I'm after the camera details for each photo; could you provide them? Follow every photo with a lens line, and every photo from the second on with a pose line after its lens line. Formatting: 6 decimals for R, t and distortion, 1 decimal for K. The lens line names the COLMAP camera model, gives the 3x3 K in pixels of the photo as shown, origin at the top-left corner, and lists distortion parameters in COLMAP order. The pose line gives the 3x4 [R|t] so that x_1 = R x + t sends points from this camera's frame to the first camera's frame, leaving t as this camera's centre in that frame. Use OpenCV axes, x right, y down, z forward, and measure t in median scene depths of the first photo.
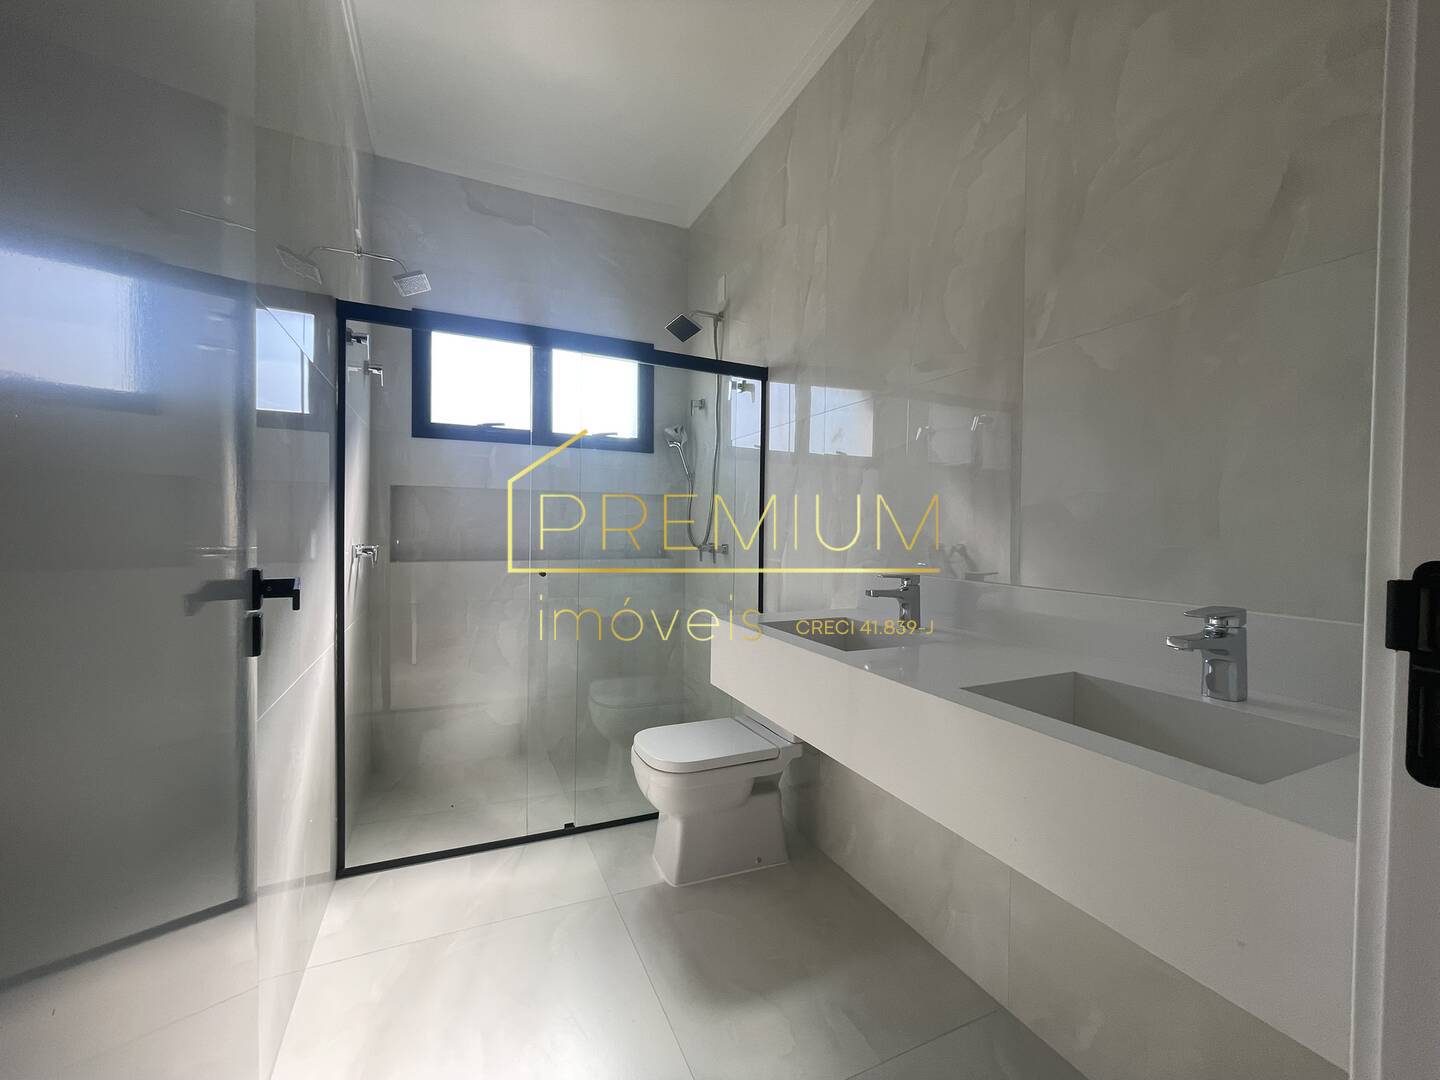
lens RADIAL K [[584.2, 0, 717.9], [0, 584.2, 539.4], [0, 0, 1]] dist [-0.001132, 0.000124]
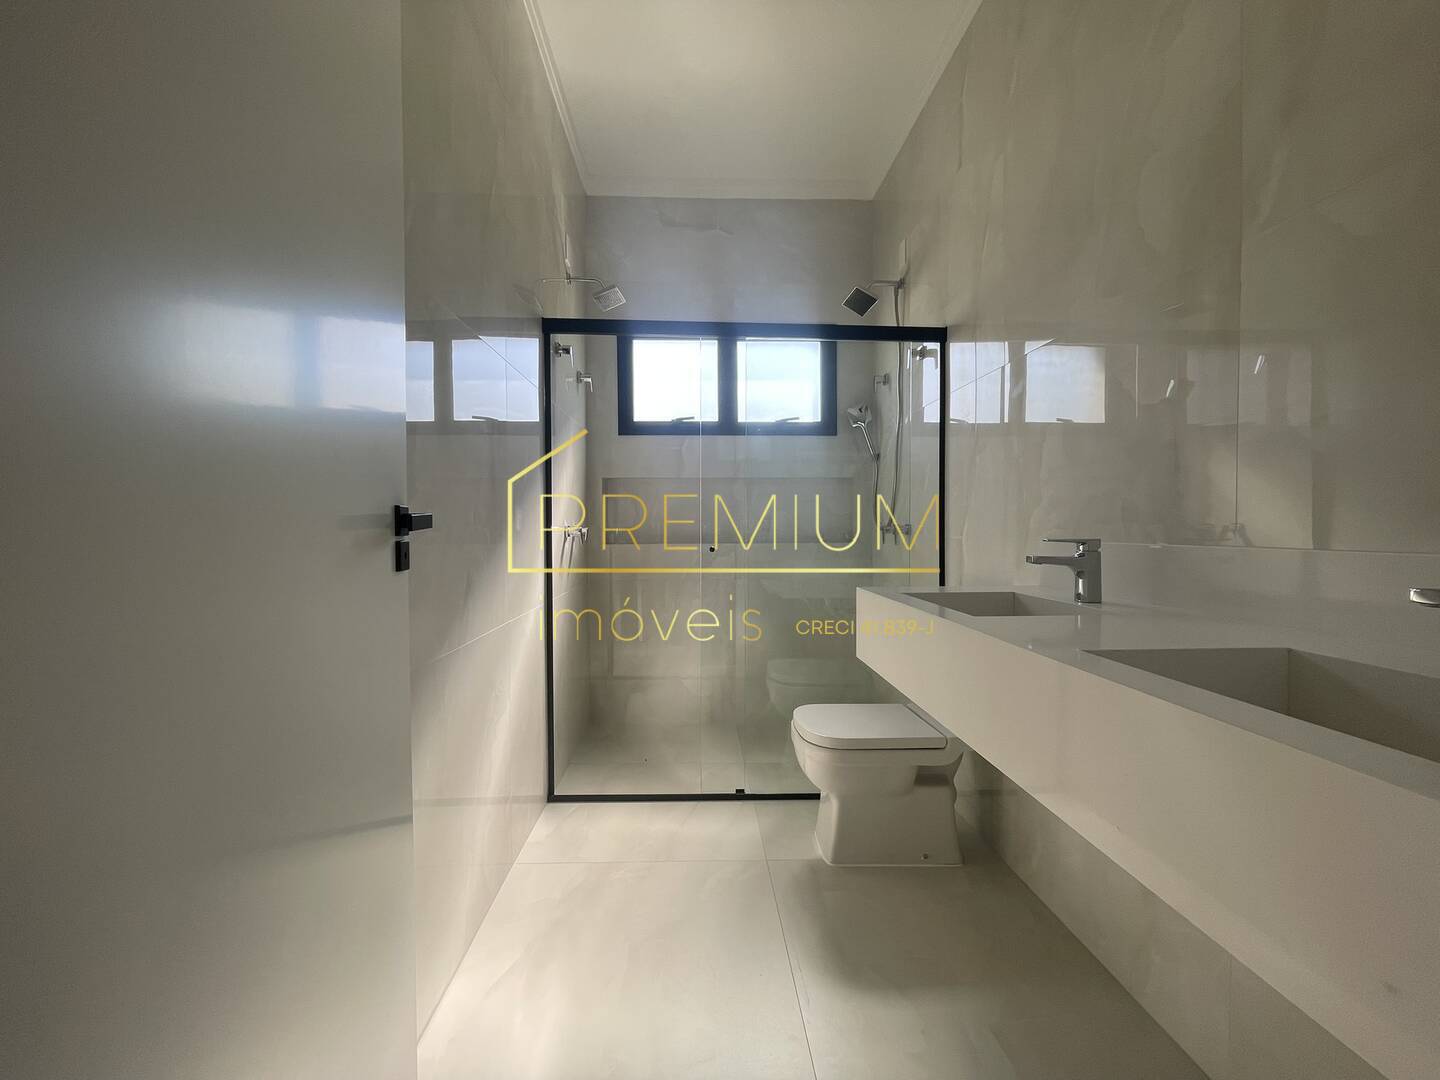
lens RADIAL K [[584.2, 0, 717.9], [0, 584.2, 539.4], [0, 0, 1]] dist [-0.001132, 0.000124]
pose [[0.925820, -0.009829, -0.377836, 0.097650], [0.009744, 0.999950, -0.002137, 0.037085], [0.377838, -0.001703, 0.925870, 0.017104]]
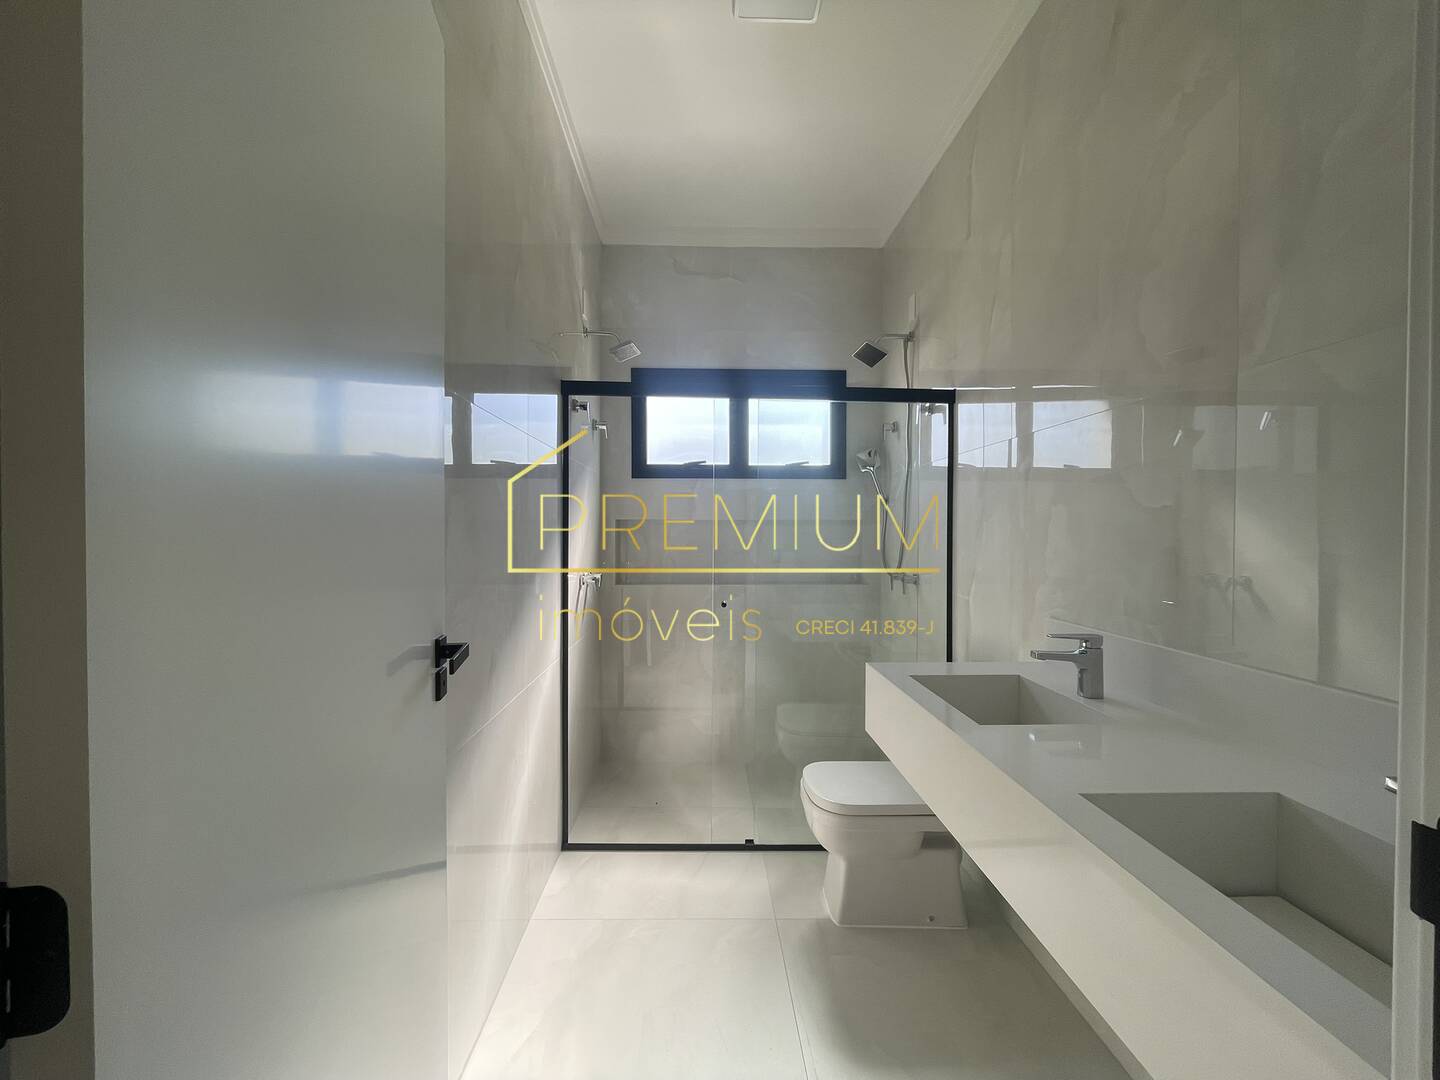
lens RADIAL K [[584.4, 0, 717.3], [0, 584.4, 539.7], [0, 0, 1]] dist [-0.001145, 0.002732]
pose [[0.921068, -0.005222, -0.389366, 0.099650], [0.001858, 0.999958, -0.009016, -0.046471], [0.389397, 0.007581, 0.921039, -0.008793]]
